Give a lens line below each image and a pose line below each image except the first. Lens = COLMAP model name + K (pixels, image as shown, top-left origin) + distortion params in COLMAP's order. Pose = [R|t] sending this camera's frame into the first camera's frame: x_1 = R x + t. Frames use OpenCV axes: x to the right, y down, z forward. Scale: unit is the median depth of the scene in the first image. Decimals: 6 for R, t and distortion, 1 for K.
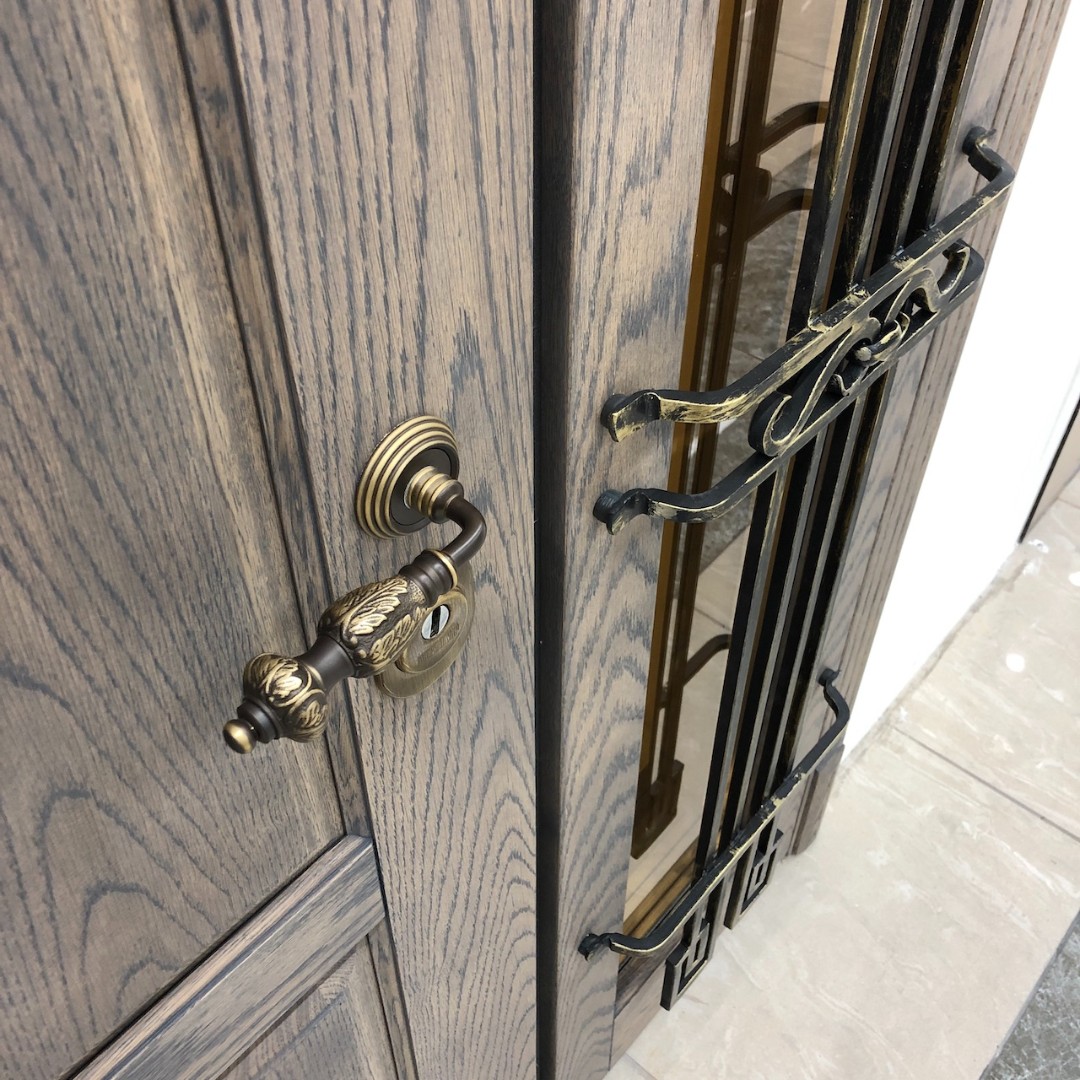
lens RADIAL K [[1189.1, 0, 540.0], [0, 1189.1, 540.0], [0, 0, 1]] dist [0.230599, -0.843480]
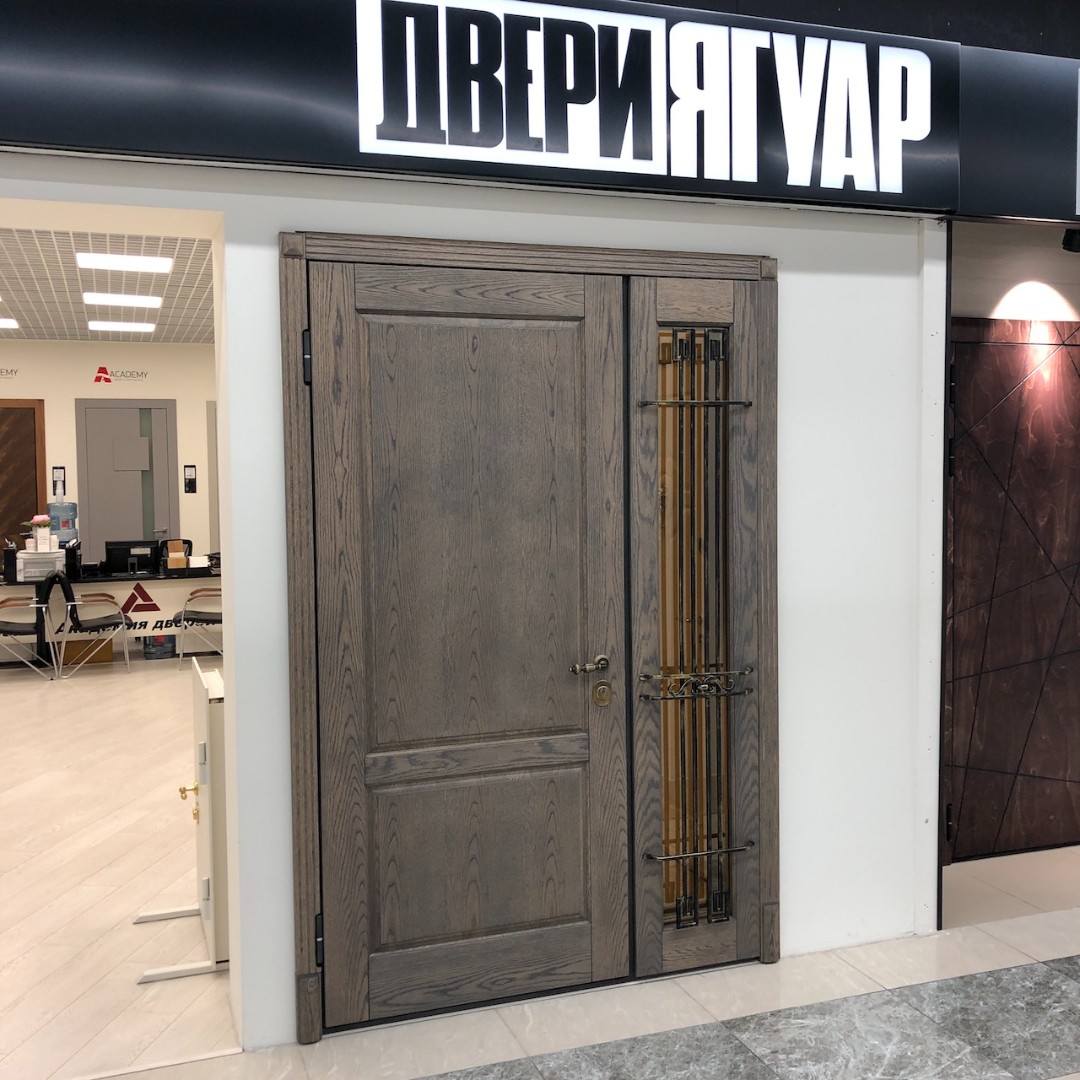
lens RADIAL K [[1186.5, 0, 539.2], [0, 1186.5, 525.5], [0, 0, 1]] dist [0.130618, -0.292847]
pose [[0.872484, 0.011882, -0.488498, 3.284375], [-0.337179, 0.738204, -0.584265, 3.920115], [0.353669, 0.674473, 0.648078, -4.725906]]
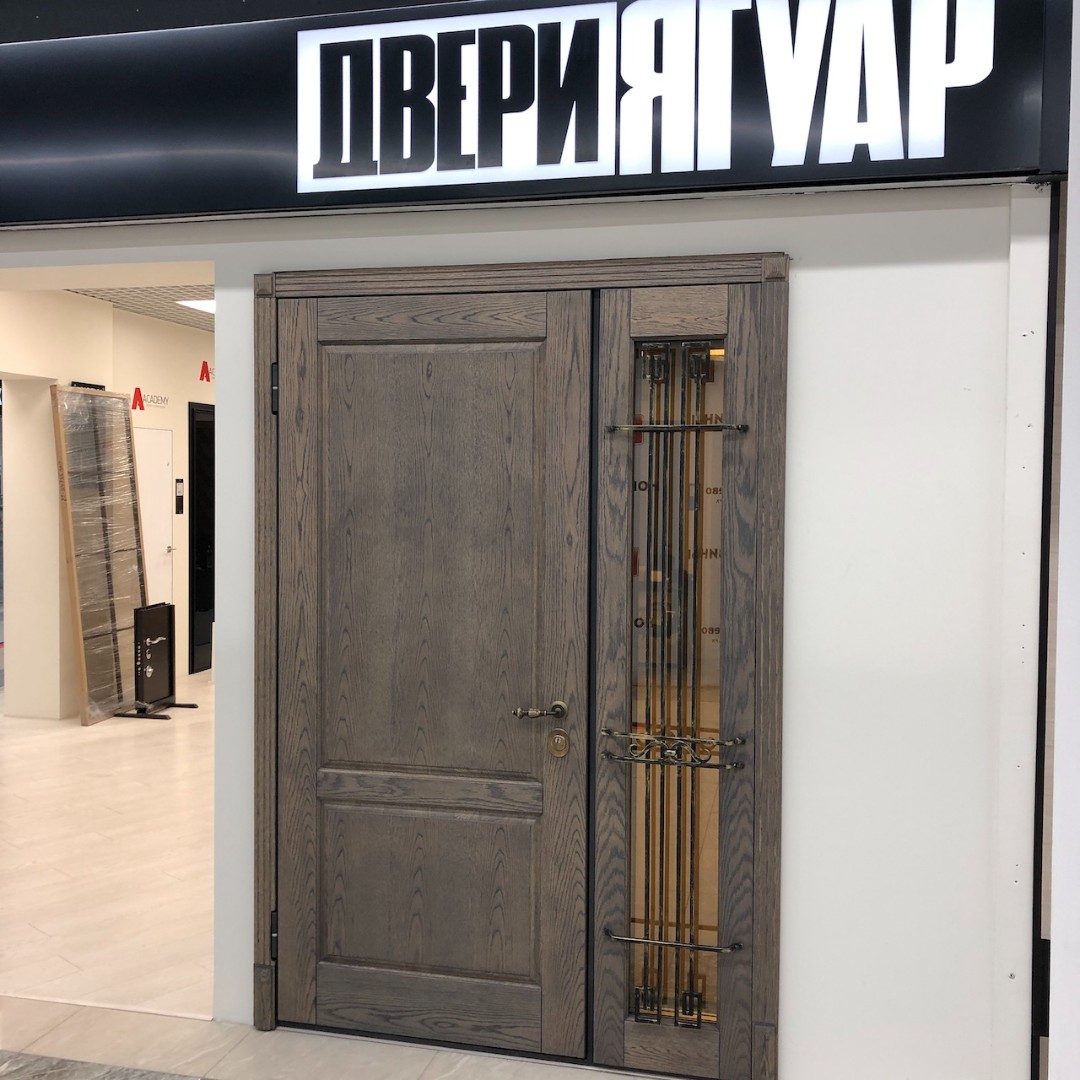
lens RADIAL K [[1186.5, 0, 539.2], [0, 1186.5, 525.5], [0, 0, 1]] dist [0.130618, -0.292847]
pose [[0.452557, 0.034945, -0.891051, 6.127798], [-0.638566, 0.710168, -0.296471, 1.344040], [0.622436, 0.703164, 0.343706, -2.283808]]
